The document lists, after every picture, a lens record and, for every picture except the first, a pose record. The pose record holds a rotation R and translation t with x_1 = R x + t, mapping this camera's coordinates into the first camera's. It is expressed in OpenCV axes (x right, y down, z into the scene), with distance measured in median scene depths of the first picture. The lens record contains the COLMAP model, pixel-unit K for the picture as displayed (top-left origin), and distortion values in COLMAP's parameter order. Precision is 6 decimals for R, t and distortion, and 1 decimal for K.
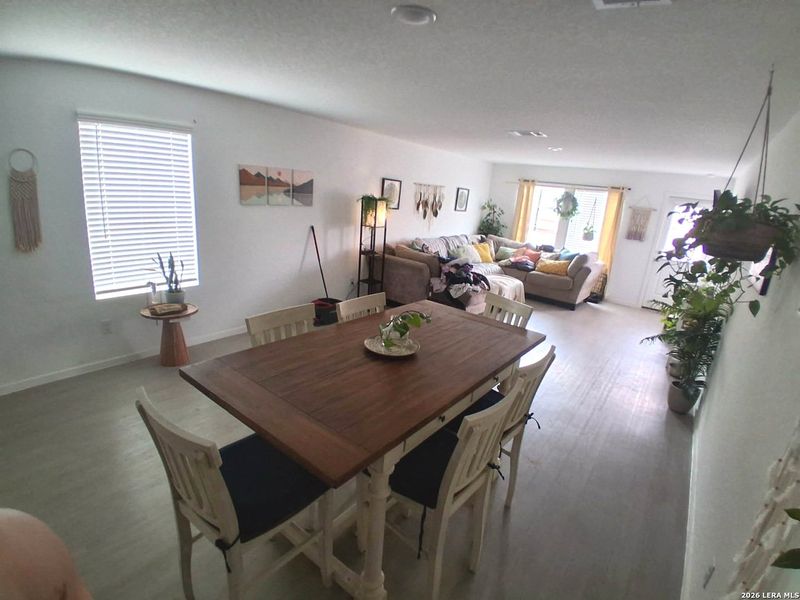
lens RADIAL K [[411.6, 0, 400.0], [0, 411.6, 300.0], [0, 0, 1]] dist [-0.000766, -0.000006]
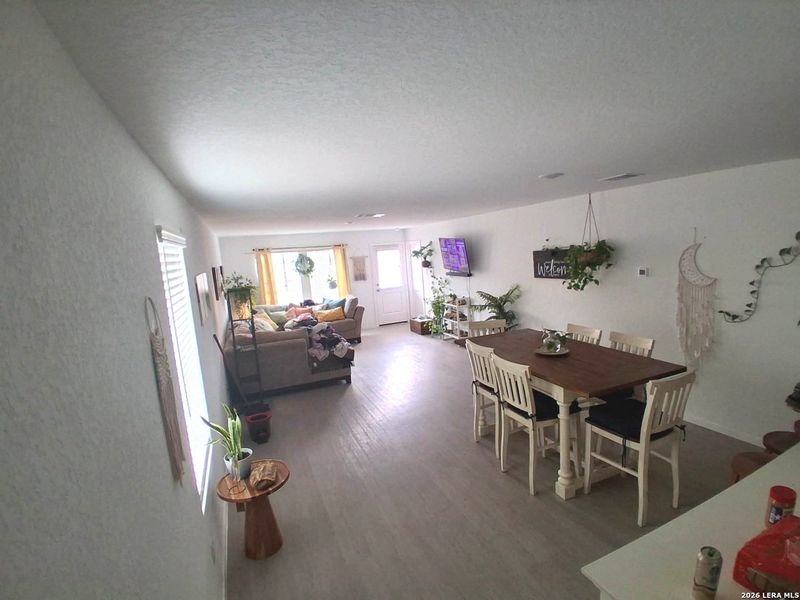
lens RADIAL K [[411.6, 0, 400.0], [0, 411.6, 300.0], [0, 0, 1]] dist [-0.000766, -0.000006]
pose [[0.510905, -0.233698, 0.827261, -0.463387], [0.338000, 0.939440, 0.056644, -0.111124], [-0.790400, 0.250675, 0.558955, 0.149450]]
